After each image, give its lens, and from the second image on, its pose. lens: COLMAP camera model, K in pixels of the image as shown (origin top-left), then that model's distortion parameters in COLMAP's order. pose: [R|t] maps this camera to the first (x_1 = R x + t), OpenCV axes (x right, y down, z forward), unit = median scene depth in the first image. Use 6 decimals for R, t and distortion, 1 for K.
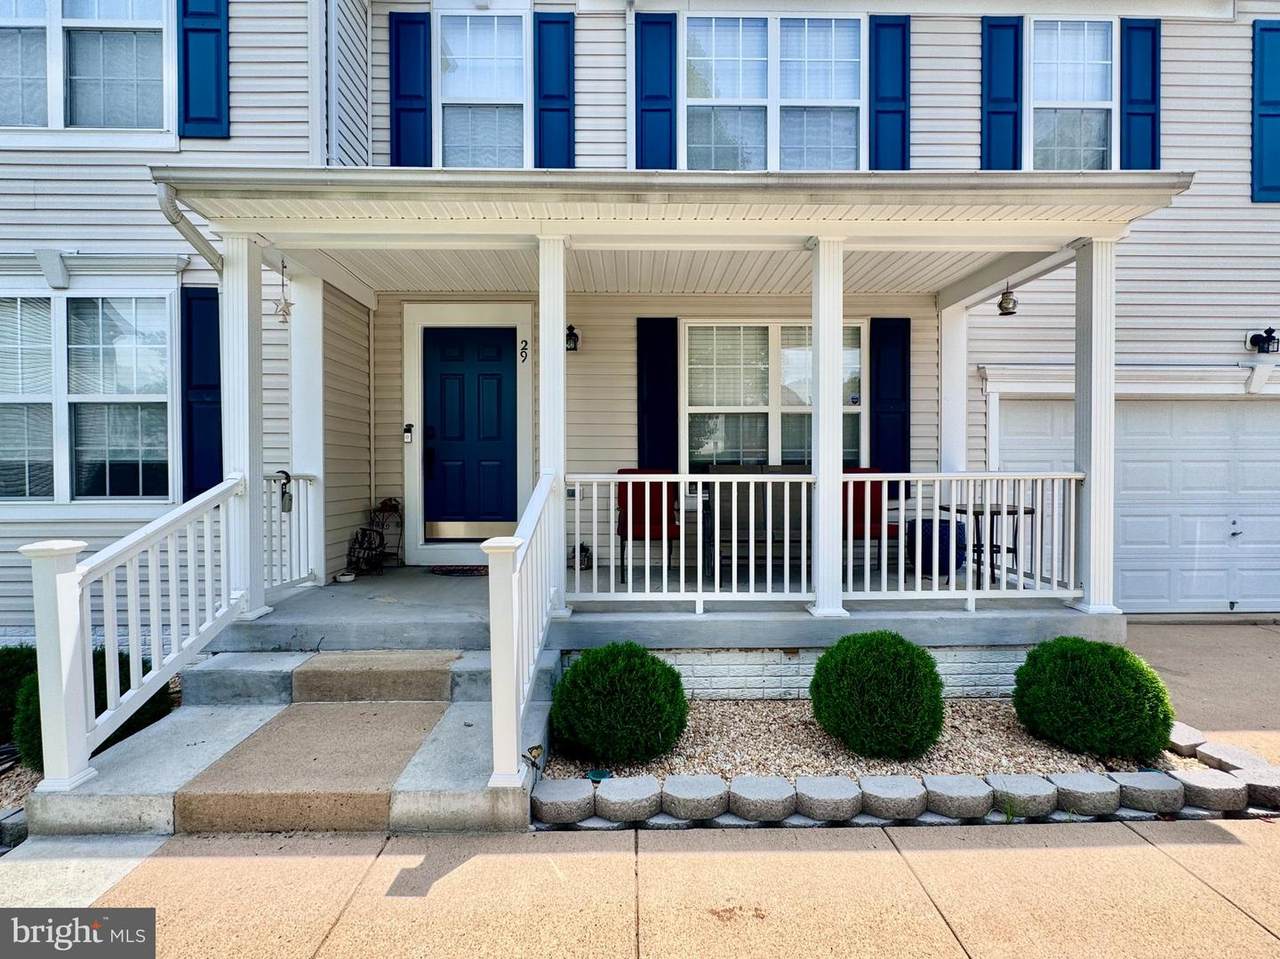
lens RADIAL K [[610.4, 0, 634.4], [0, 610.4, 476.7], [0, 0, 1]] dist [-0.002344, -0.000329]
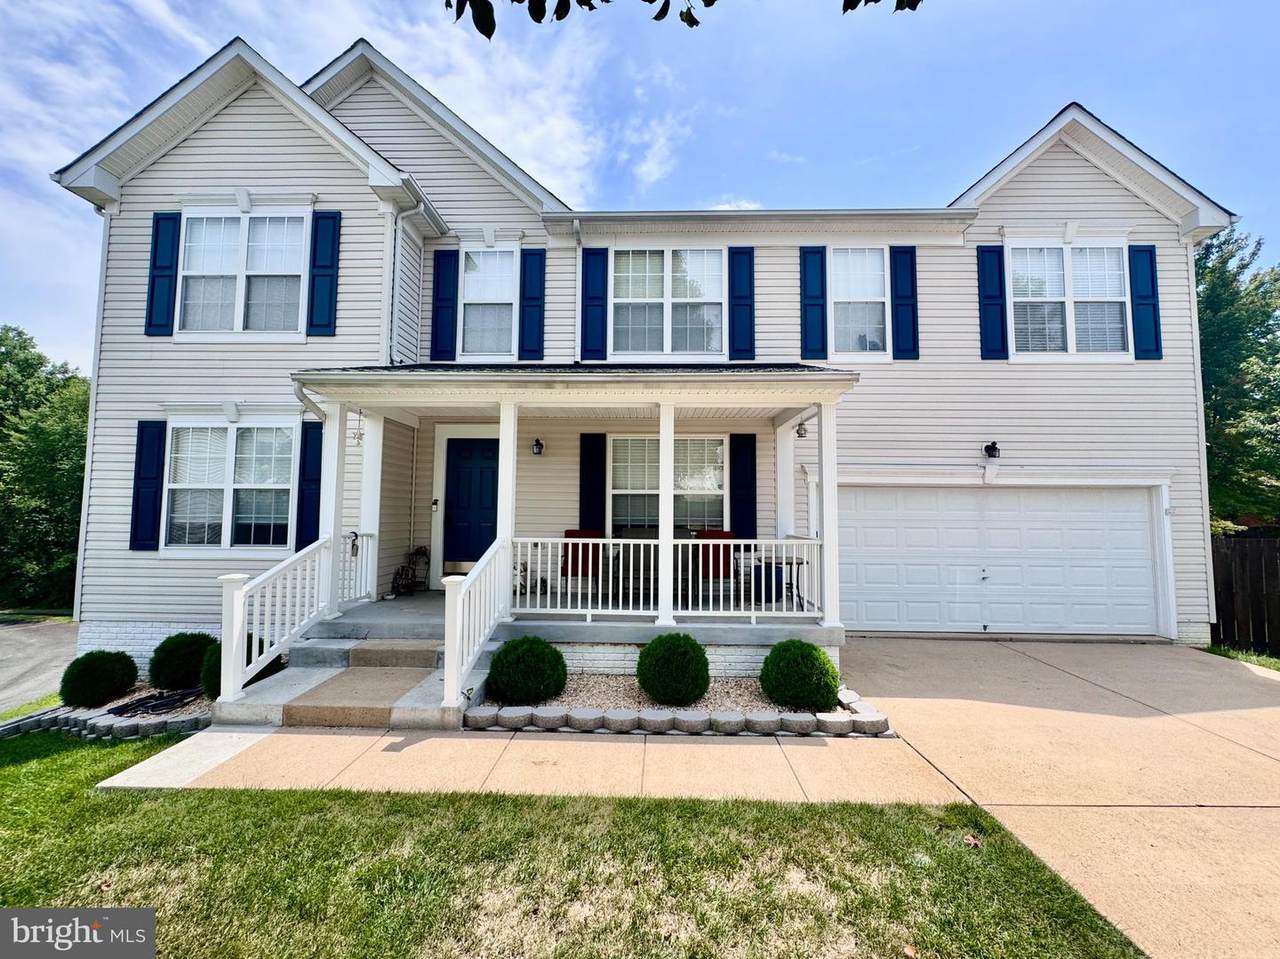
lens RADIAL K [[512.9, 0, 636.5], [0, 512.9, 476.4], [0, 0, 1]] dist [-0.002665, 0.000380]
pose [[0.998910, 0.007965, -0.045991, 0.256834], [-0.011579, 0.996818, -0.078862, -0.056398], [0.045217, 0.079308, 0.995824, -0.370894]]
